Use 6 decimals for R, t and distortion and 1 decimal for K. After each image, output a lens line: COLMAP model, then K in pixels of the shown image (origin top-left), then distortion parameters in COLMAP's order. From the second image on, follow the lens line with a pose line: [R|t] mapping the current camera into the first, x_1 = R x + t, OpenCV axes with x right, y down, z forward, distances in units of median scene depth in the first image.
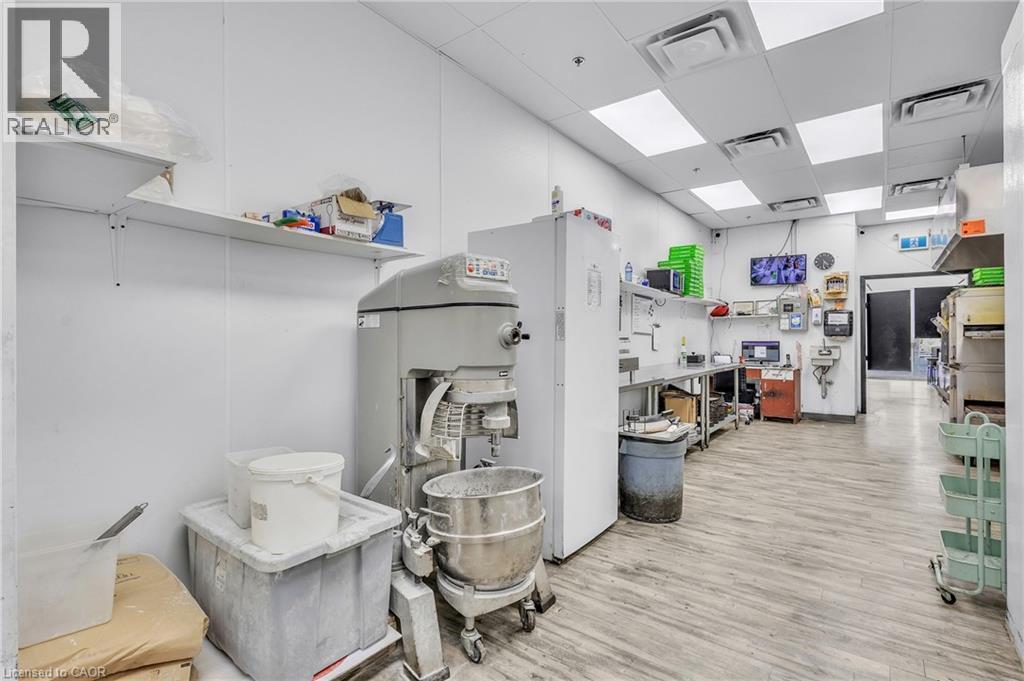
lens RADIAL K [[482.7, 0, 507.0], [0, 482.7, 338.2], [0, 0, 1]] dist [0.009372, -0.001431]
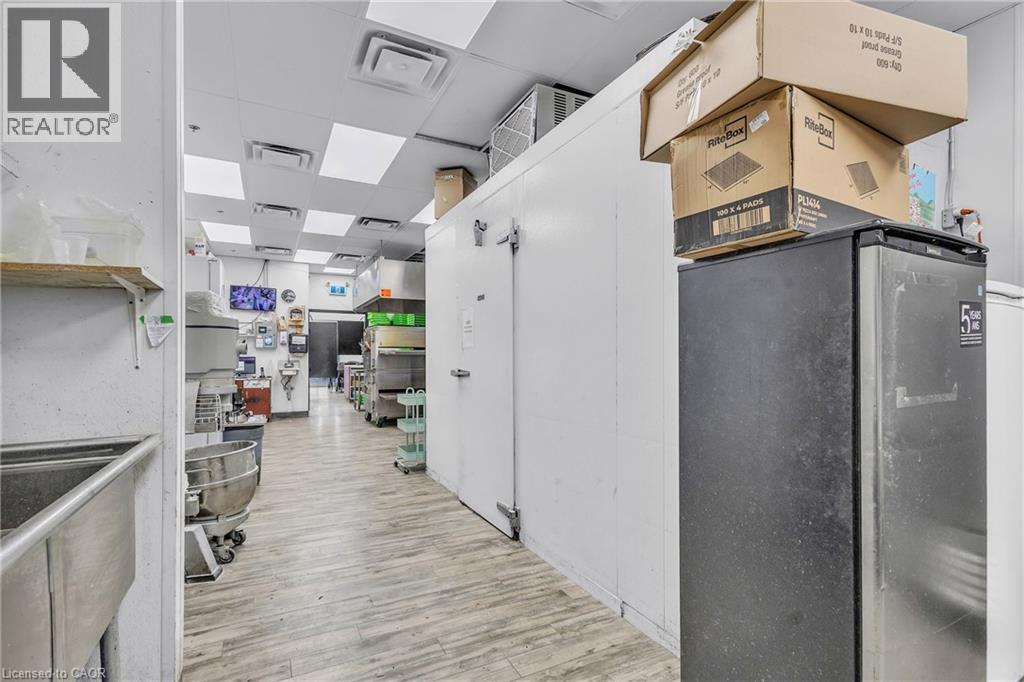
lens RADIAL K [[482.7, 0, 515.3], [0, 482.7, 350.5], [0, 0, 1]] dist [0.009372, -0.001431]
pose [[0.428336, 0.013555, 0.903518, -0.267252], [-0.003013, 0.999903, -0.013572, 0.004830], [-0.903615, 0.003091, 0.428335, -0.118011]]
